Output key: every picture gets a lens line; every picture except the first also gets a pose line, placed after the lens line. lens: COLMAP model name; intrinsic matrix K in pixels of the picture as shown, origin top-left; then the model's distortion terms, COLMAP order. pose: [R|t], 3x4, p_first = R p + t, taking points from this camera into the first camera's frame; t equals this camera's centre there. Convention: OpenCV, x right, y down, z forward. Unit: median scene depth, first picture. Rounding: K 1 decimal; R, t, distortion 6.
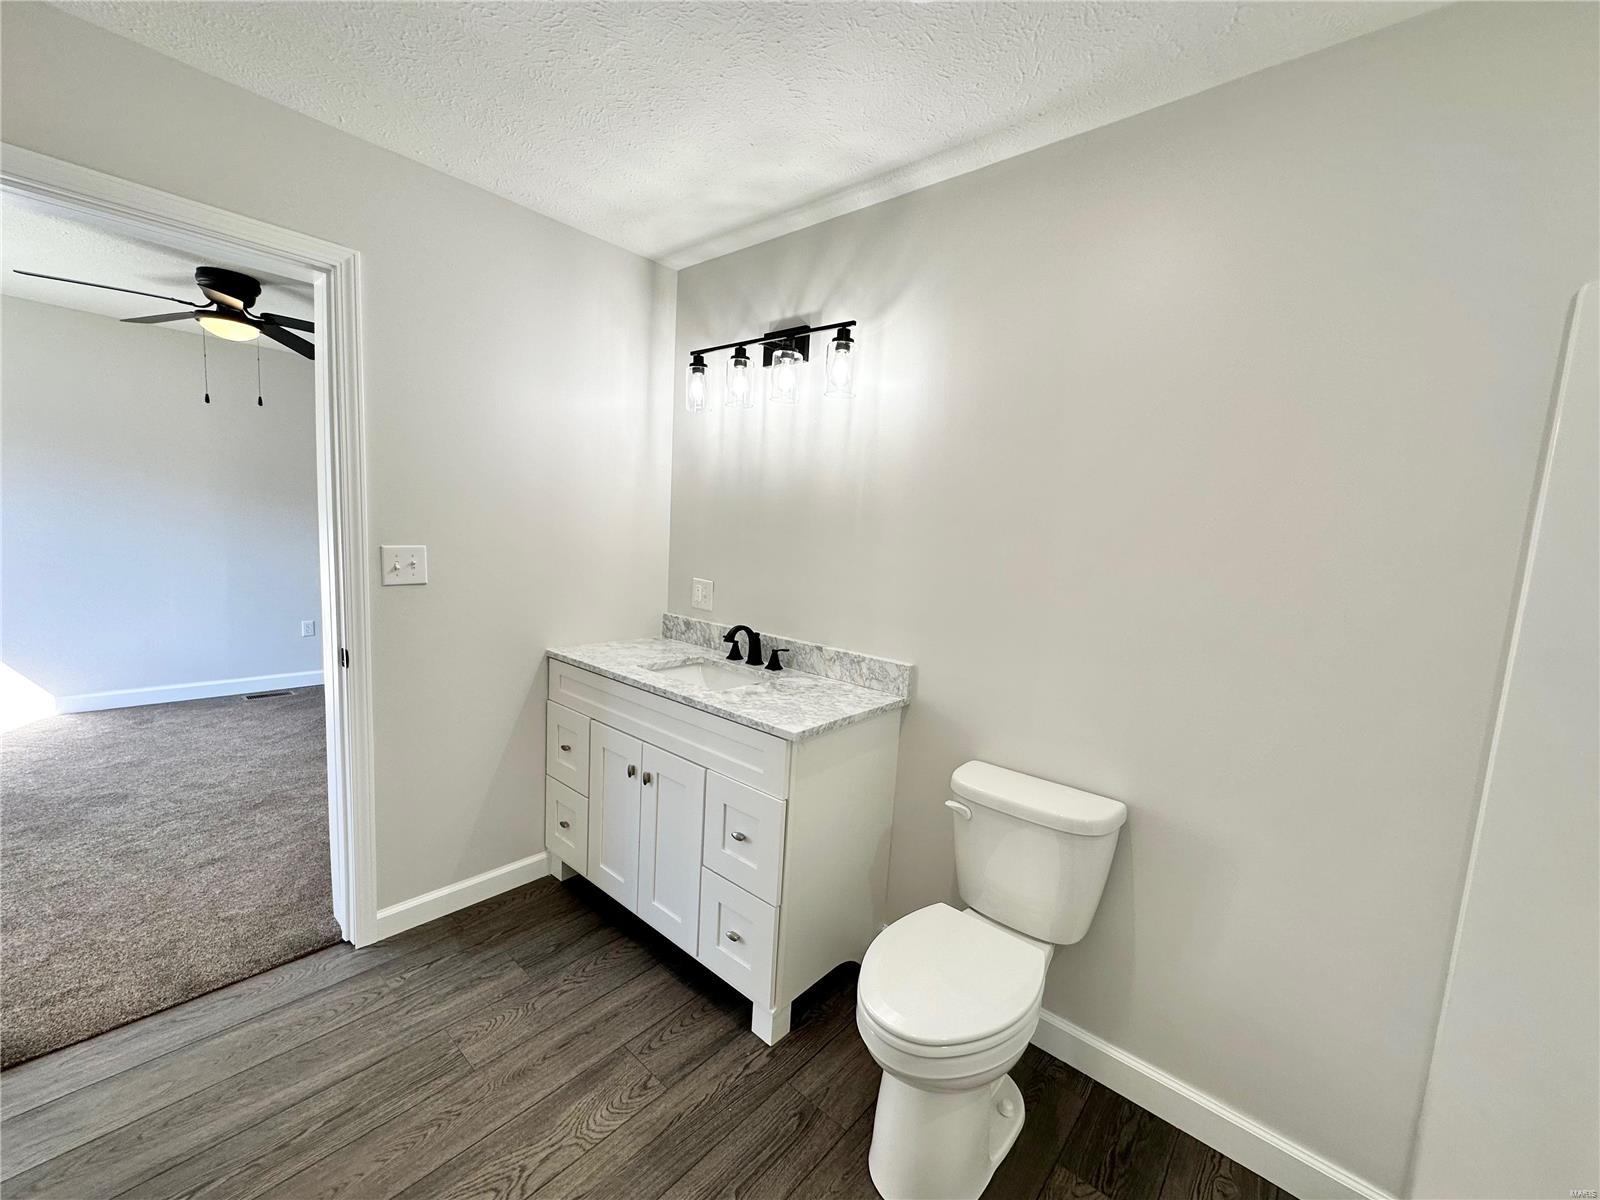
lens RADIAL K [[641.2, 0, 801.2], [0, 641.2, 602.1], [0, 0, 1]] dist [-0.001028, 0.000174]
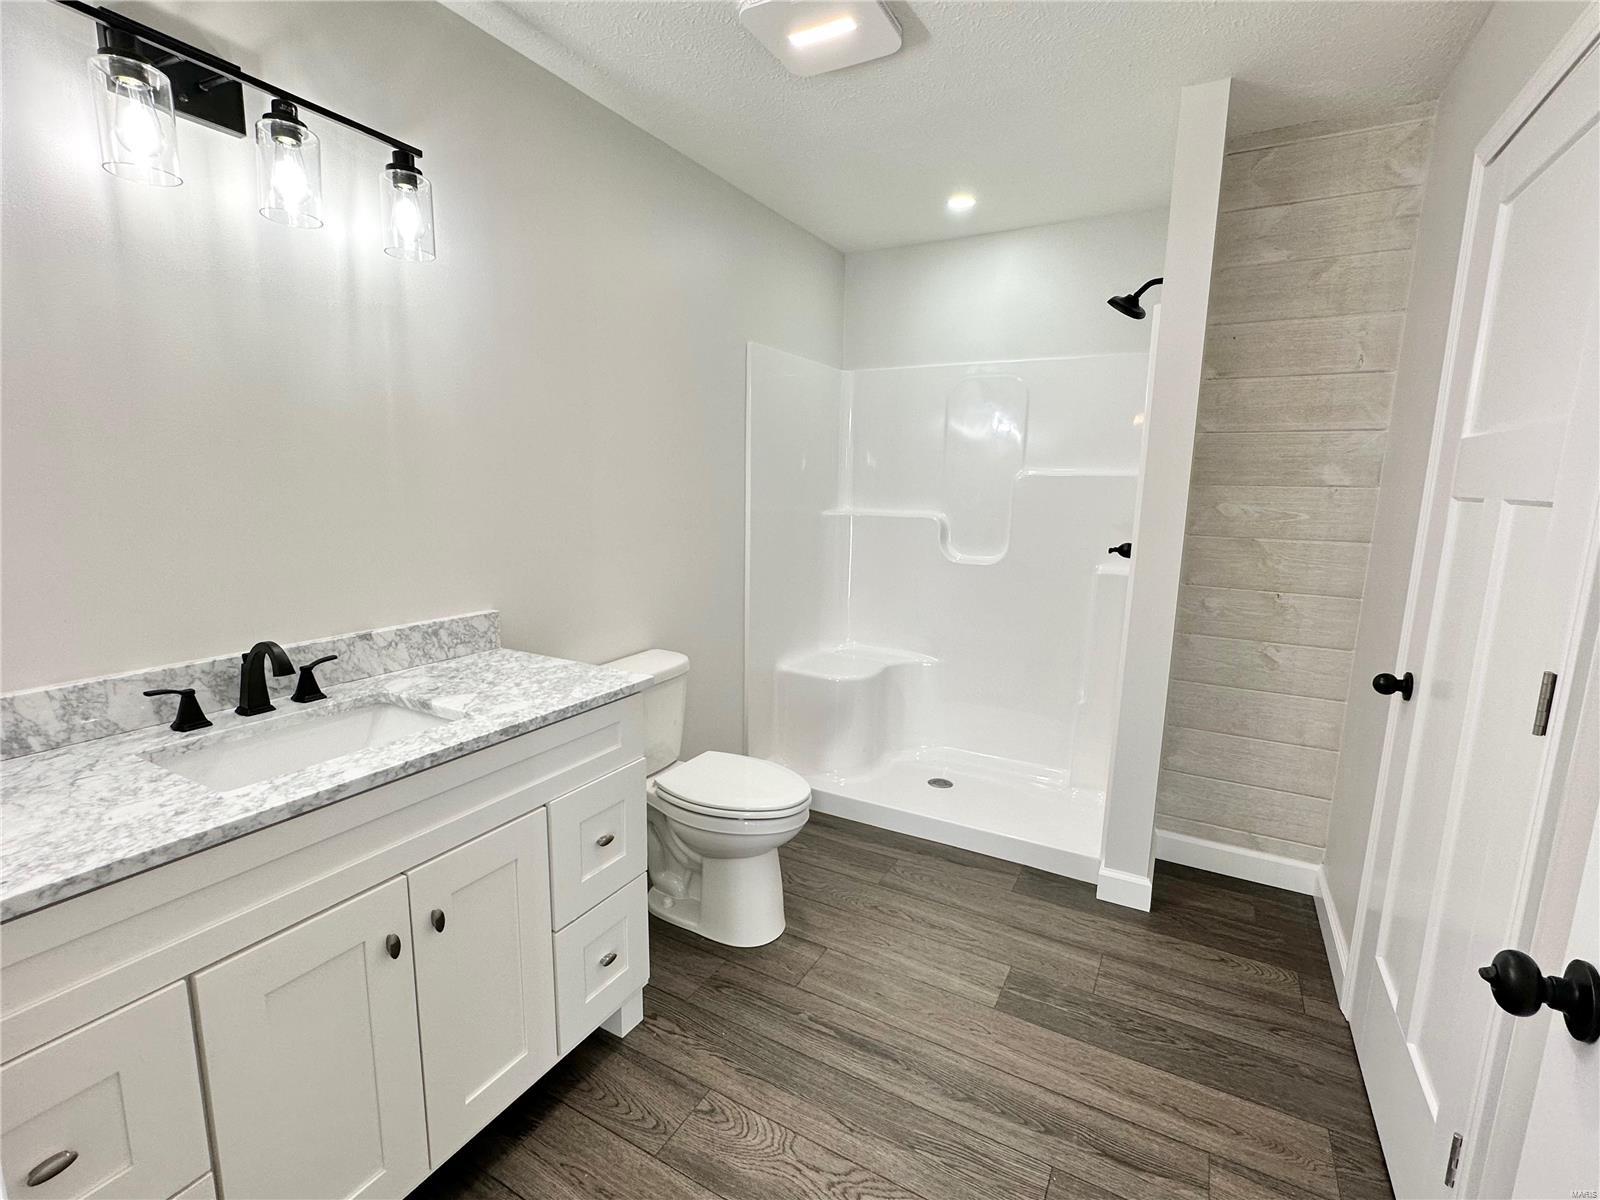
lens RADIAL K [[723.4, 0, 802.3], [0, 723.4, 603.4], [0, 0, 1]] dist [0.000930, 0.000298]
pose [[-0.207195, -0.226431, 0.951735, -0.896607], [0.082363, 0.965355, 0.247602, -0.126027], [-0.974826, 0.129690, -0.181367, 0.824033]]
